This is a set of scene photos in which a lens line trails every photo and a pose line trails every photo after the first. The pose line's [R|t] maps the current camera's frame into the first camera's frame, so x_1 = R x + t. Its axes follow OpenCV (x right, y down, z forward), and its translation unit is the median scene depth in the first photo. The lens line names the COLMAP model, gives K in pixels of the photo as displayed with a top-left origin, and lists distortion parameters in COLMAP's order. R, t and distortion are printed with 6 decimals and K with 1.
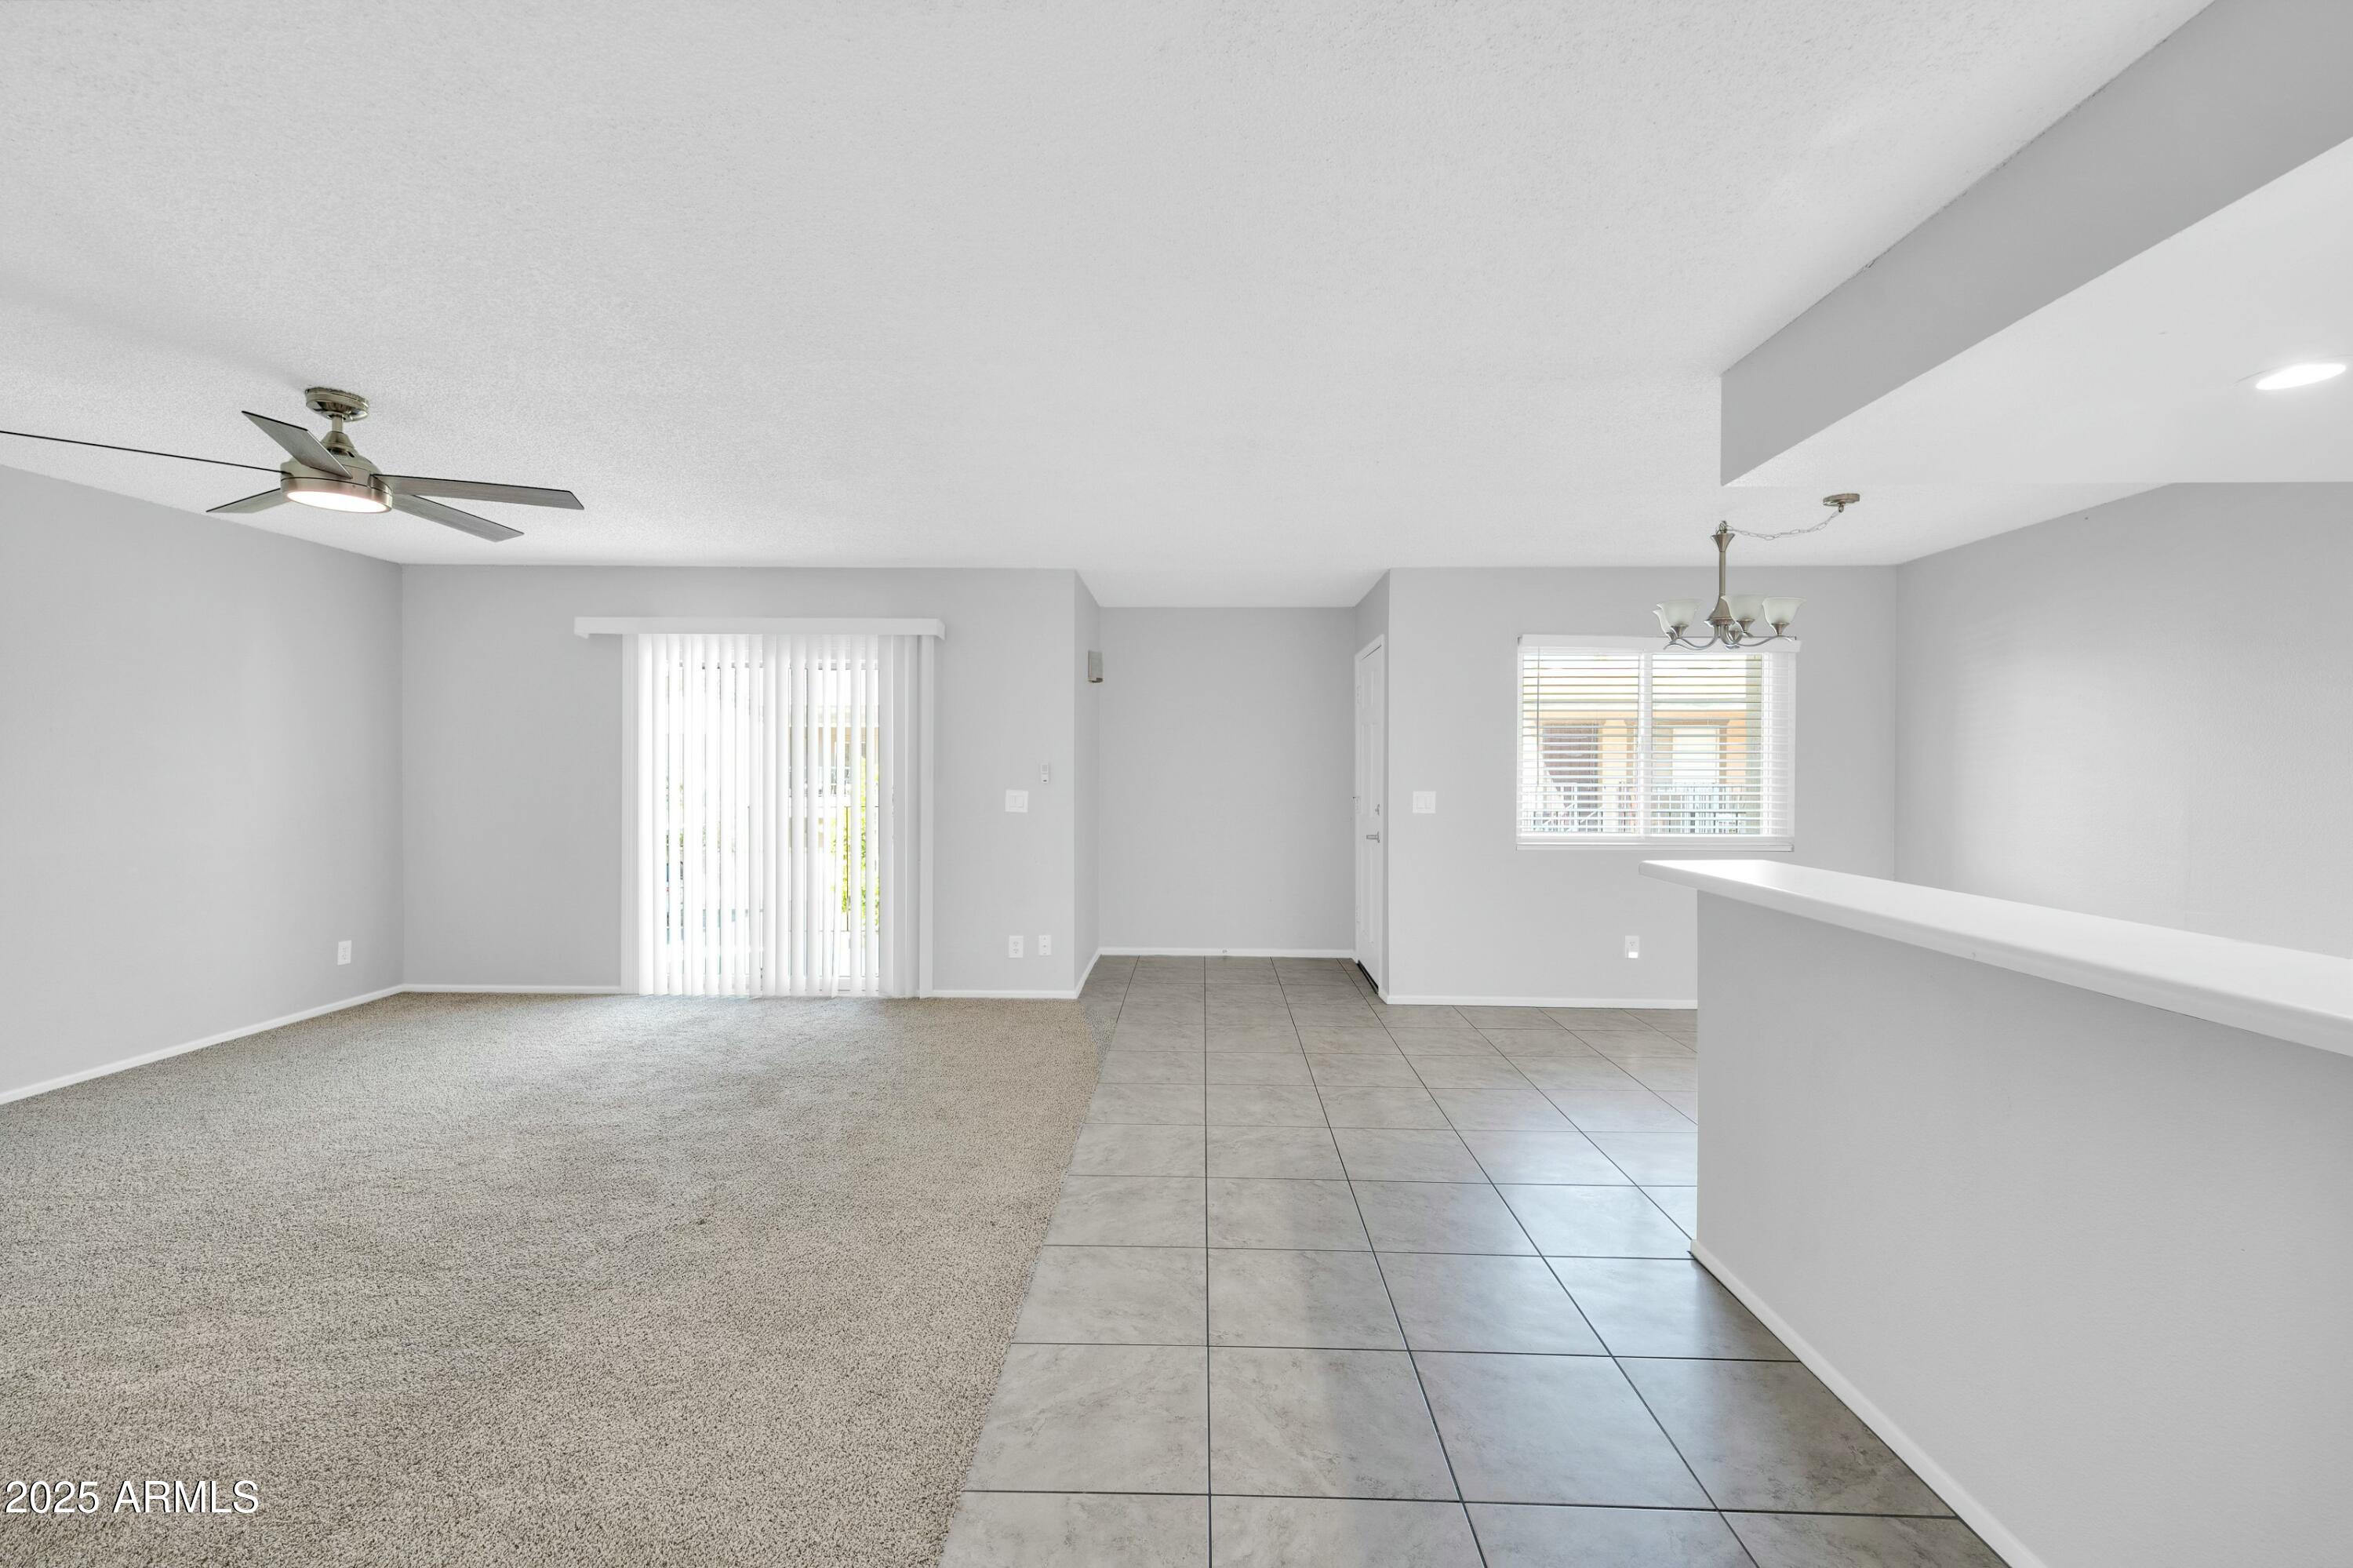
lens RADIAL K [[973.8, 0, 1178.5], [0, 973.8, 768.2], [0, 0, 1]] dist [0.024429, -0.013559]
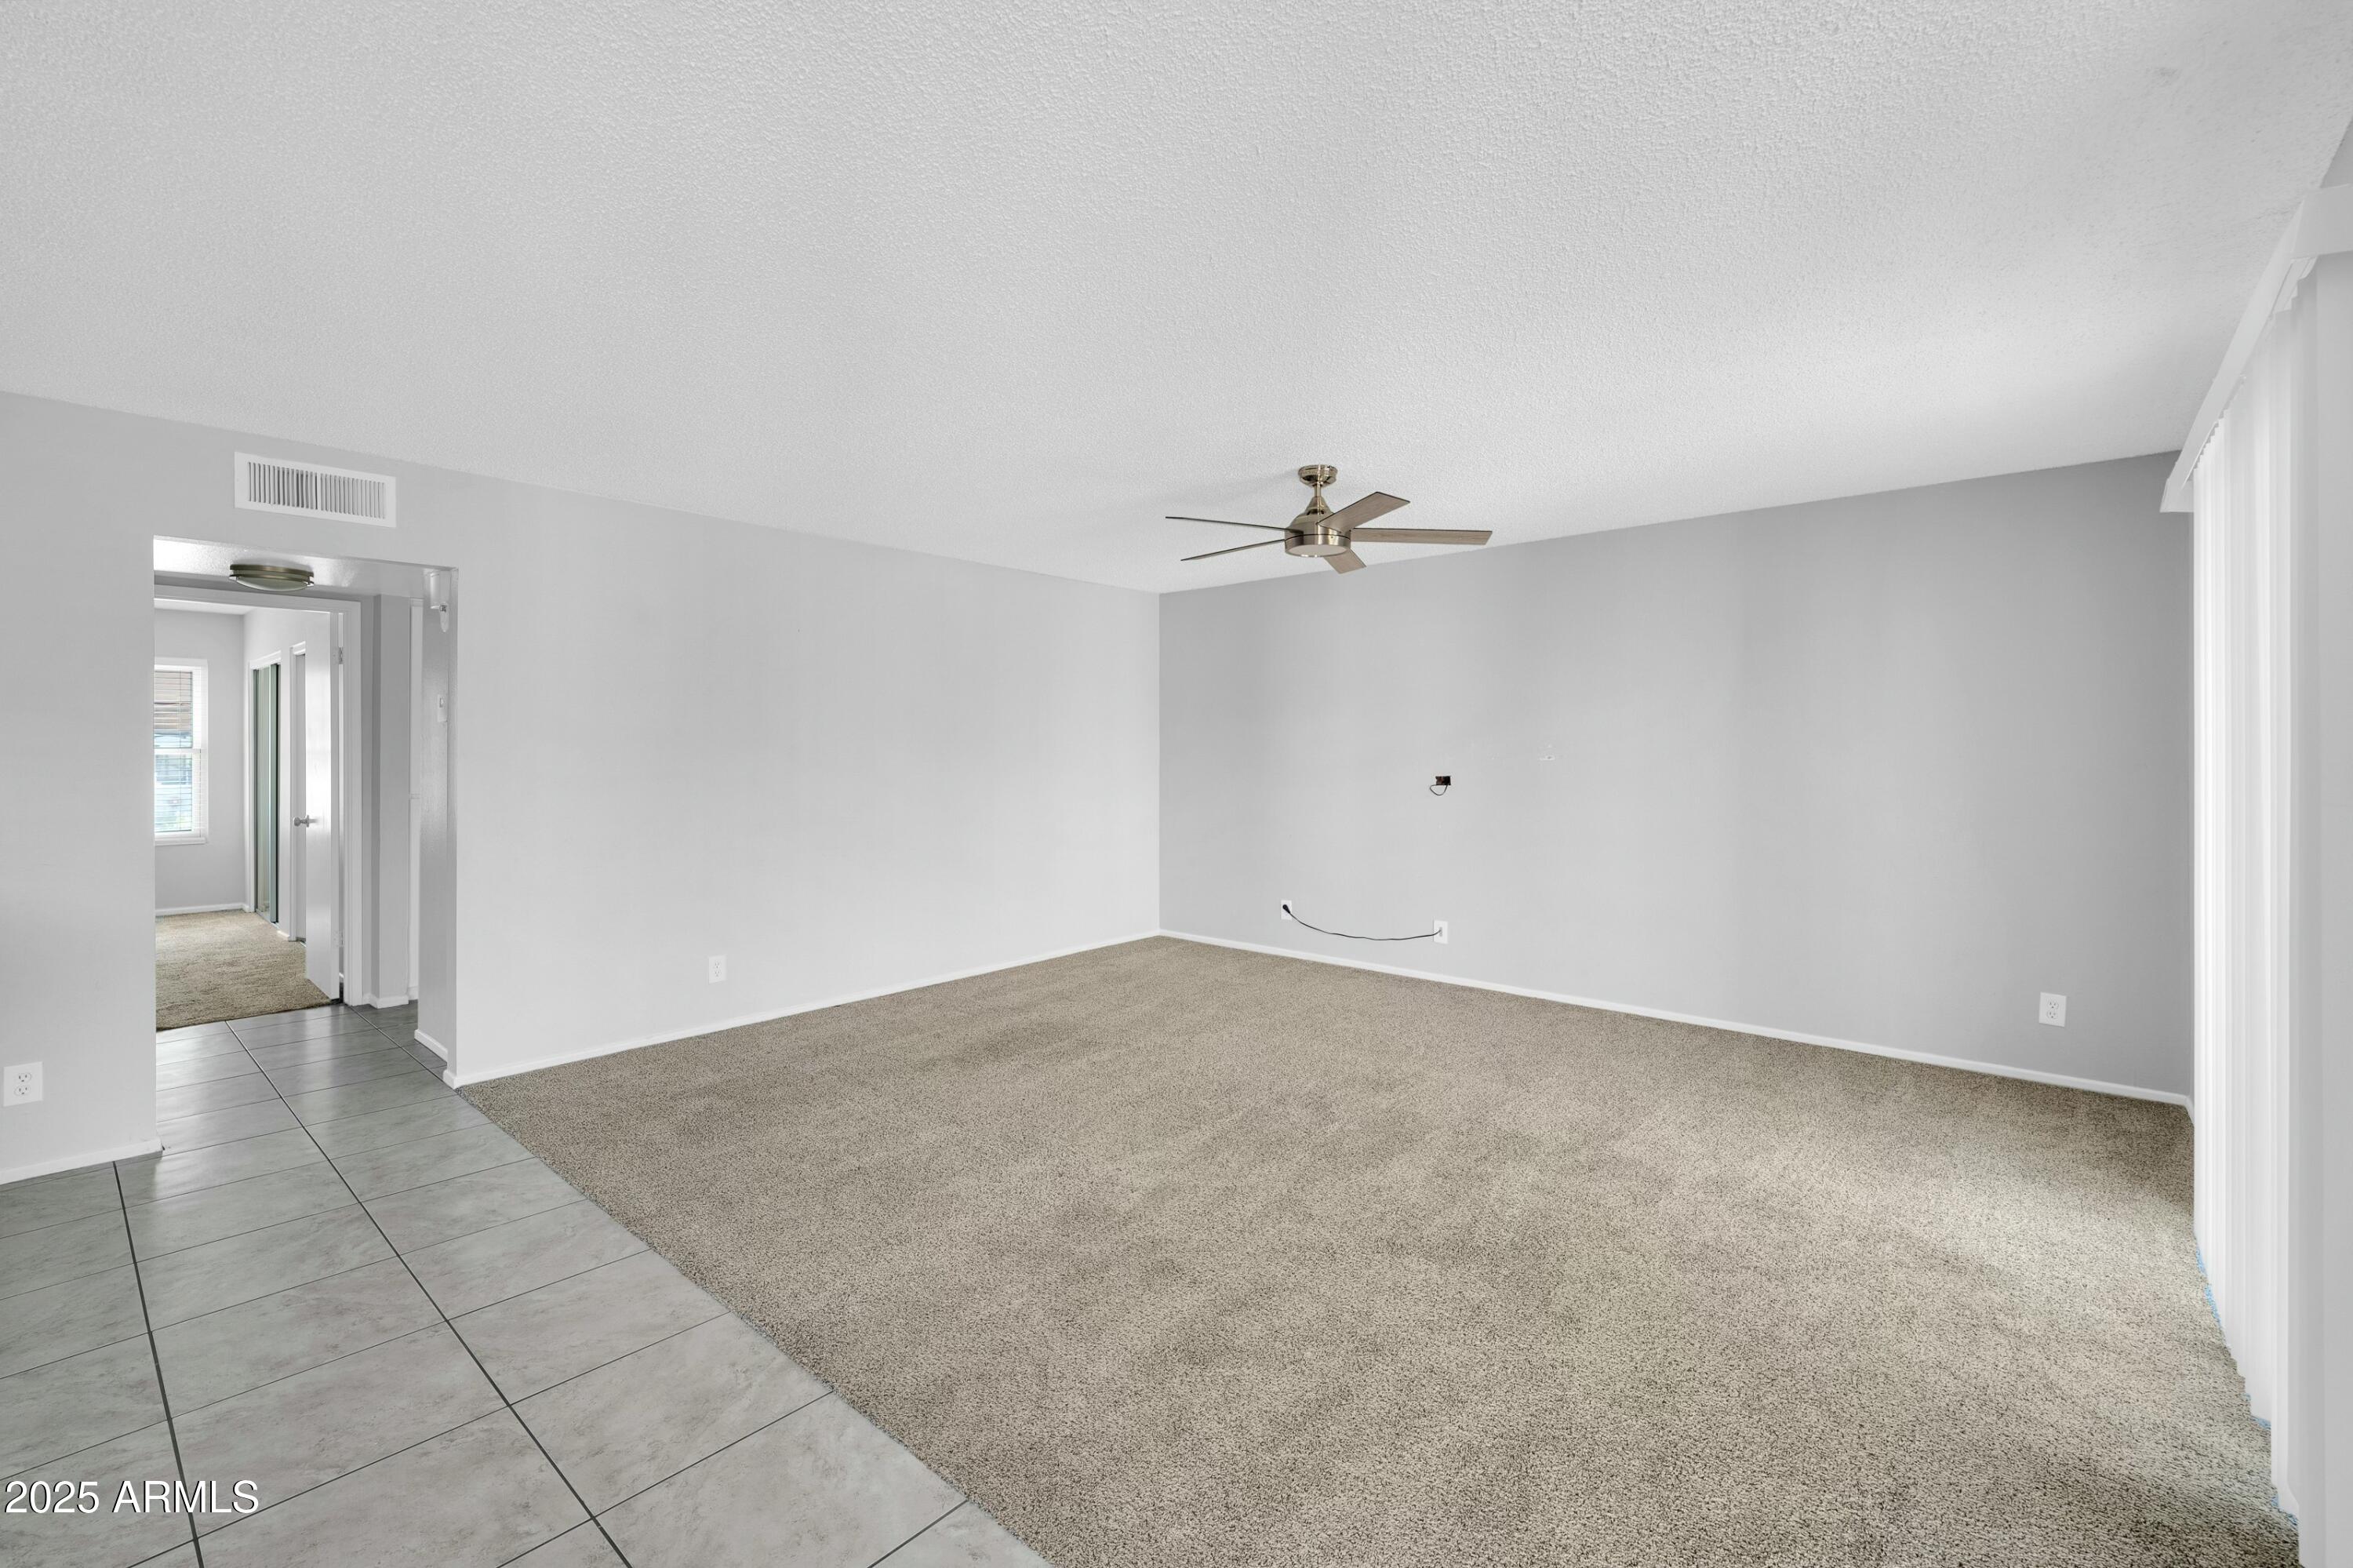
lens RADIAL K [[990.0, 0, 1180.1], [0, 990.0, 748.5], [0, 0, 1]] dist [0.029543, -0.019068]
pose [[-0.635013, -0.006796, -0.772471, 0.226629], [-0.005800, 0.999975, -0.004030, -0.002698], [0.772479, 0.001921, -0.635037, 1.441883]]
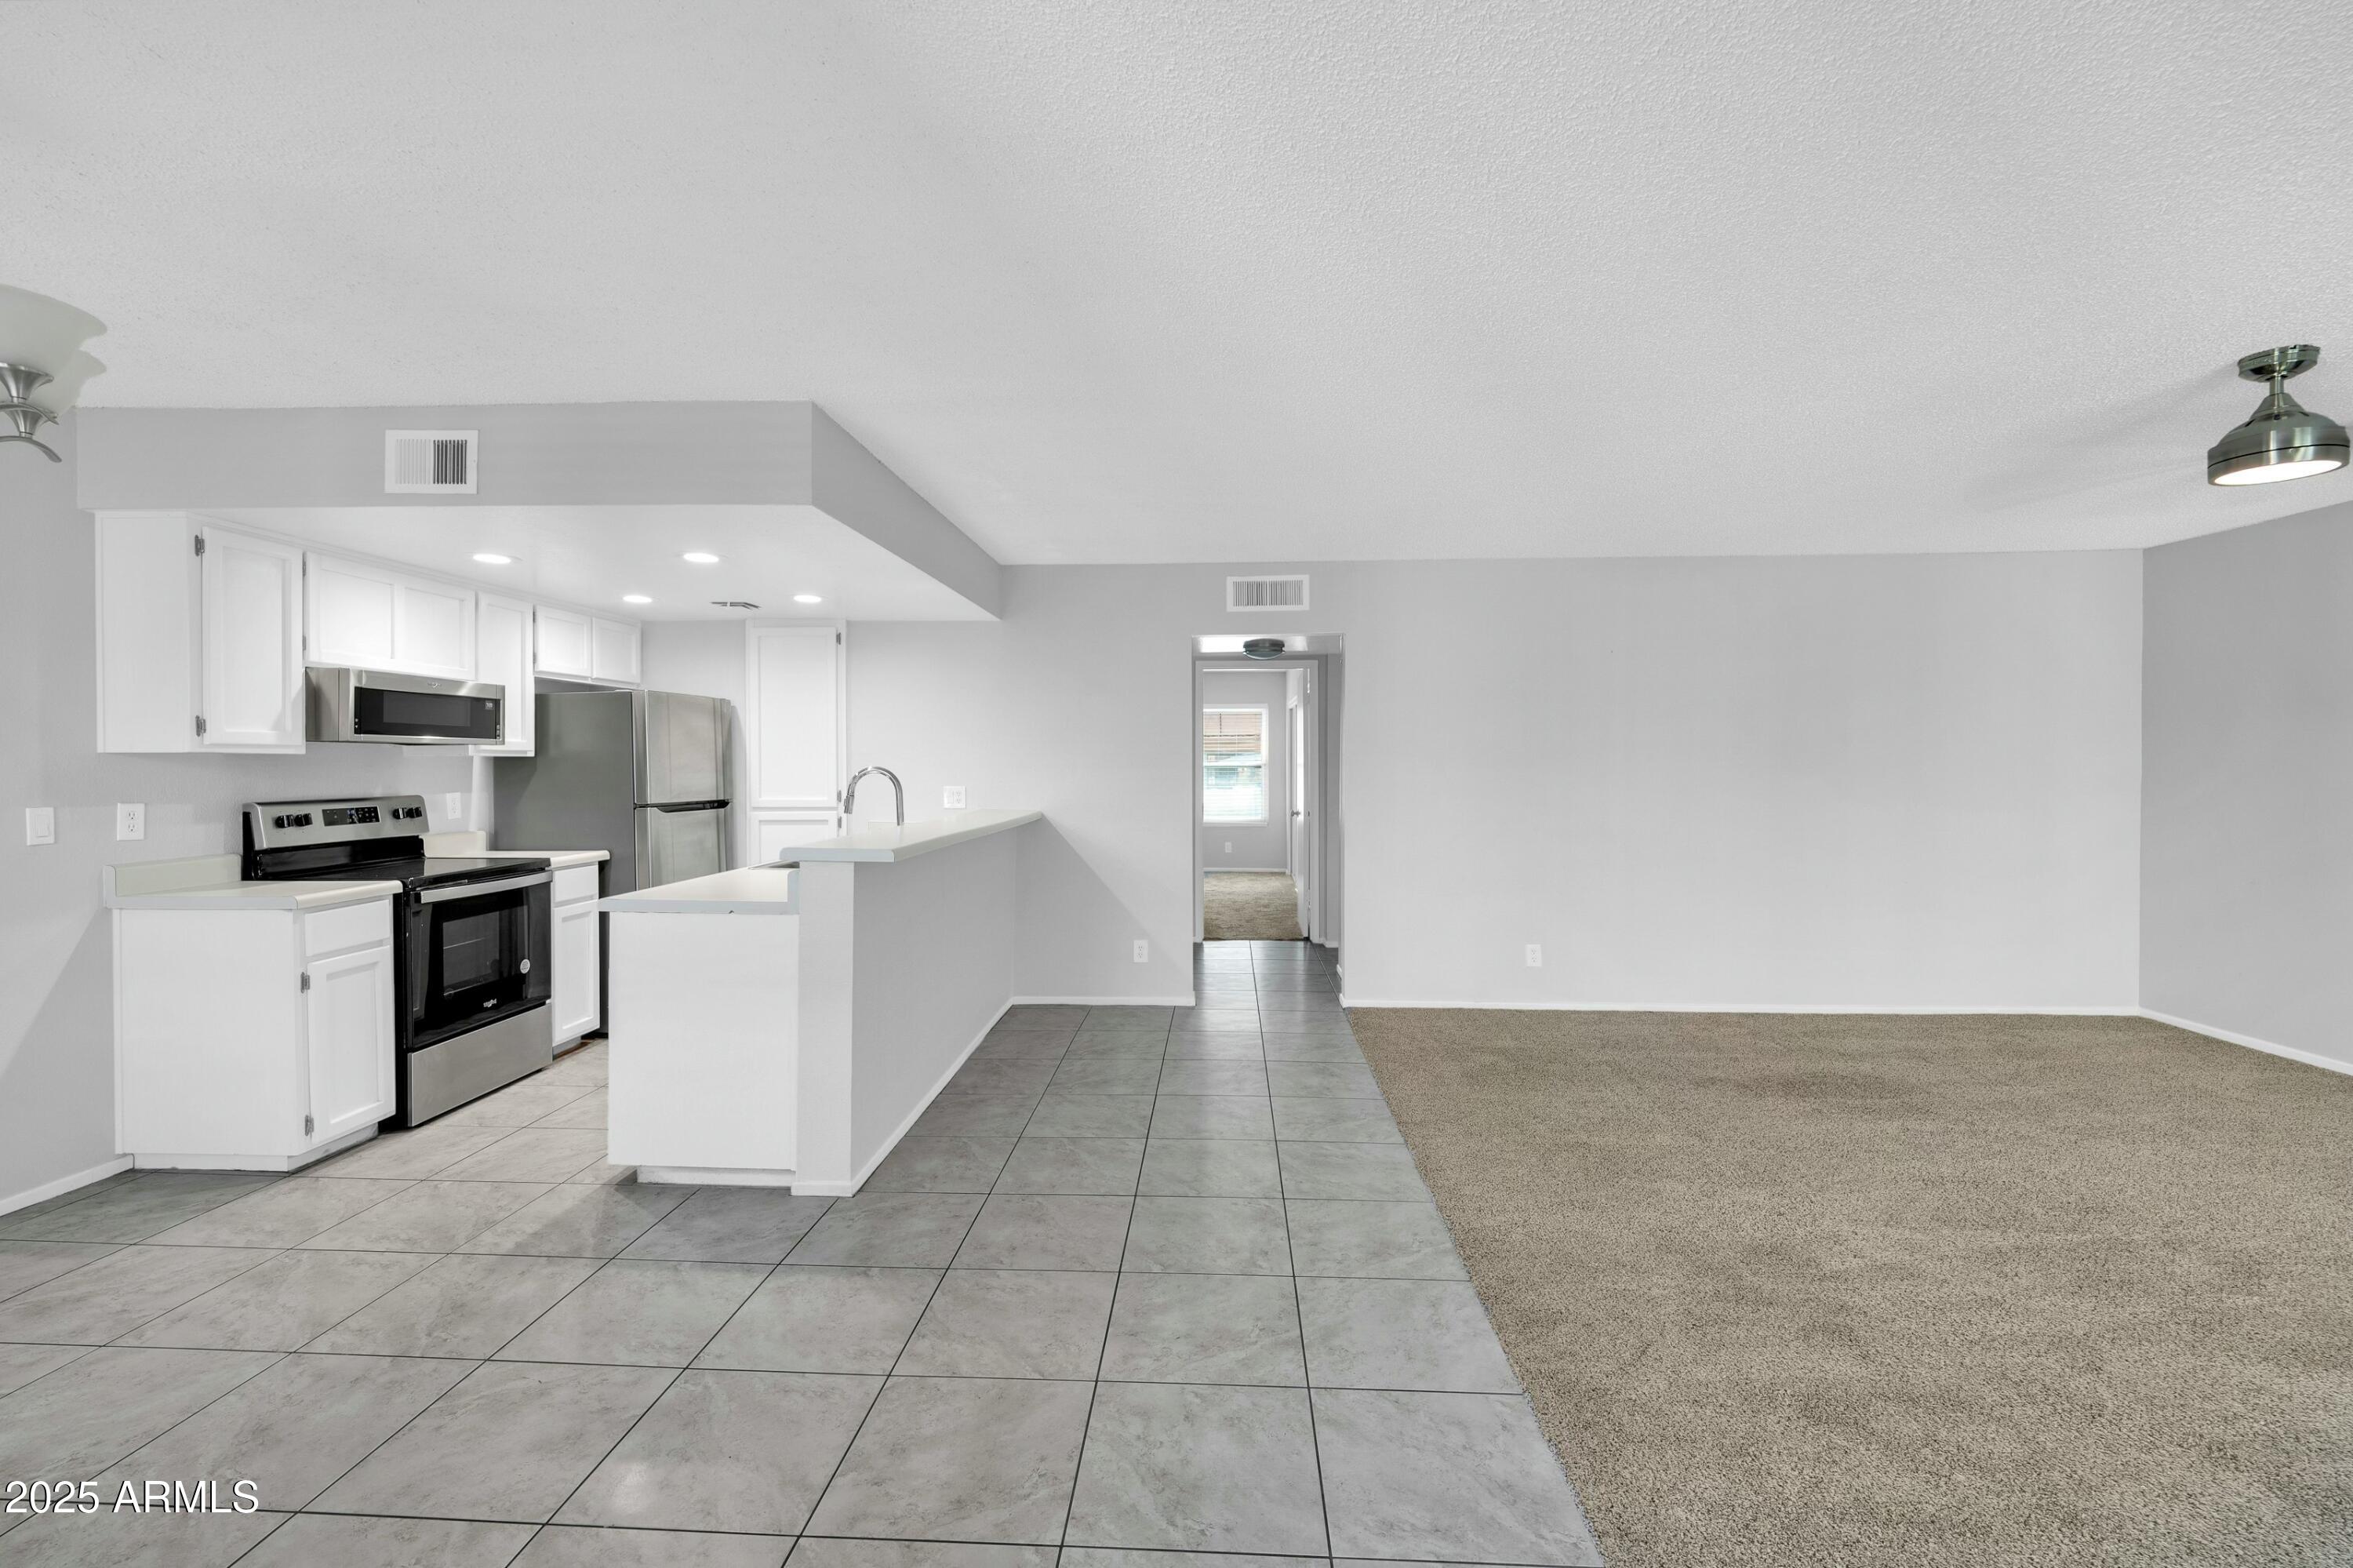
lens RADIAL K [[979.5, 0, 1178.8], [0, 979.5, 776.2], [0, 0, 1]] dist [0.021325, -0.014192]
pose [[-0.999718, -0.004659, 0.023299, 0.096208], [-0.004304, 0.999874, 0.015252, -0.004879], [-0.023367, 0.015147, -0.999612, 1.632382]]
